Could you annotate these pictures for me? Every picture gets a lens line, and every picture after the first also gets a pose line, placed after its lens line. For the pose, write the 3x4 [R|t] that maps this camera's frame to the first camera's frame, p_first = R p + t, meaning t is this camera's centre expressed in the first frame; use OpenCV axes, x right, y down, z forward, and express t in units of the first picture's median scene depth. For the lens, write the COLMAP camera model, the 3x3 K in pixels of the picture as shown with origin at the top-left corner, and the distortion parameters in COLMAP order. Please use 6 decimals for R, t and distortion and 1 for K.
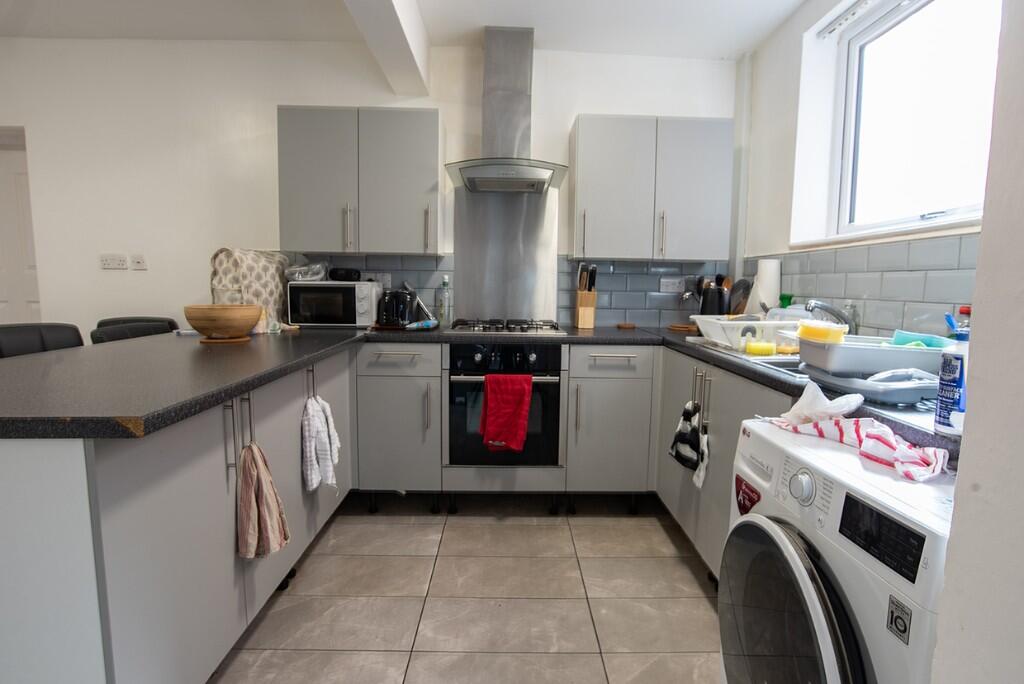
lens RADIAL K [[524.3, 0, 527.0], [0, 524.3, 339.0], [0, 0, 1]] dist [-0.002176, 0.000093]
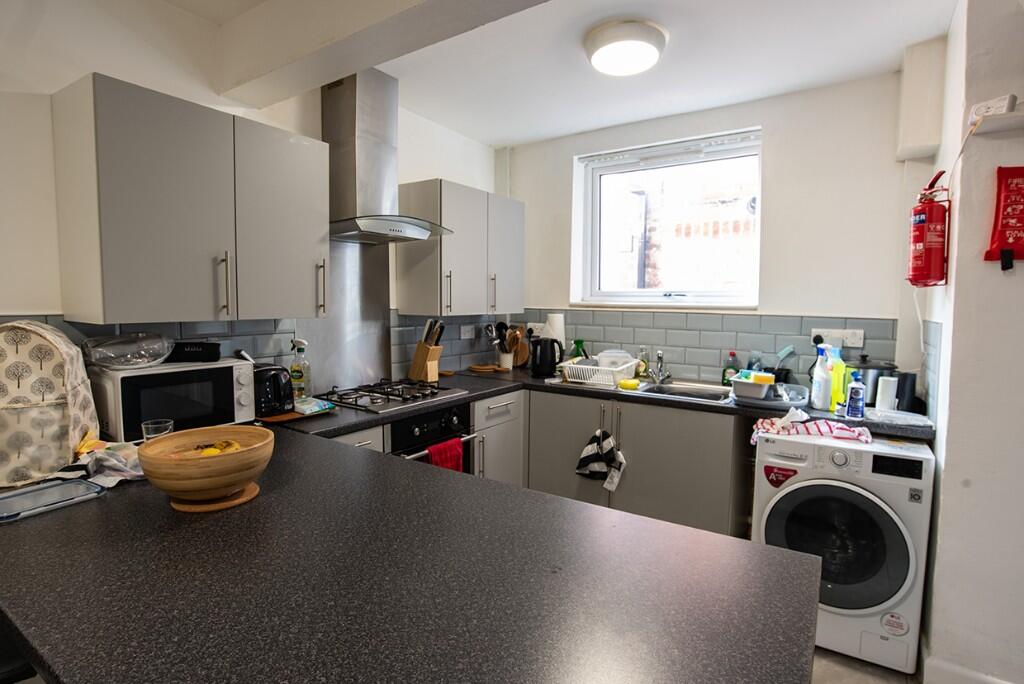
lens RADIAL K [[524.3, 0, 527.0], [0, 524.3, 339.0], [0, 0, 1]] dist [-0.002176, 0.000093]
pose [[0.576121, -0.071390, 0.814240, -0.722003], [0.080757, 0.996276, 0.030210, -0.139620], [-0.813365, 0.048351, 0.579741, 0.295978]]
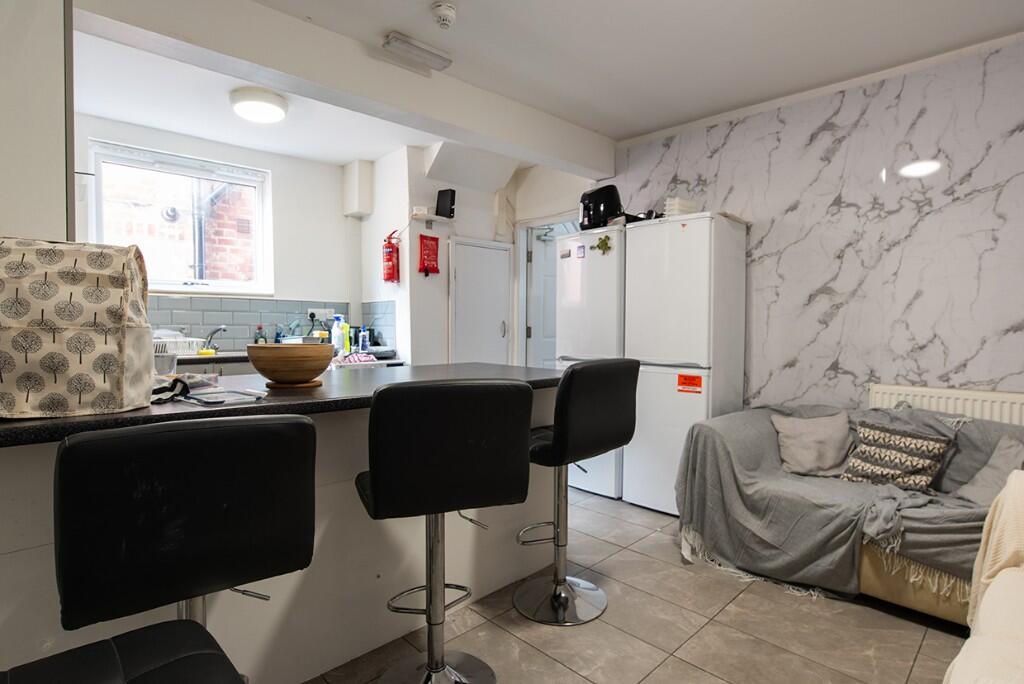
lens RADIAL K [[524.3, 0, 527.0], [0, 524.3, 339.0], [0, 0, 1]] dist [-0.002176, 0.000093]
pose [[-0.663041, -0.034896, 0.747769, -1.282071], [0.066245, 0.992259, 0.105044, -0.114616], [-0.745646, 0.119184, -0.655596, 1.072414]]
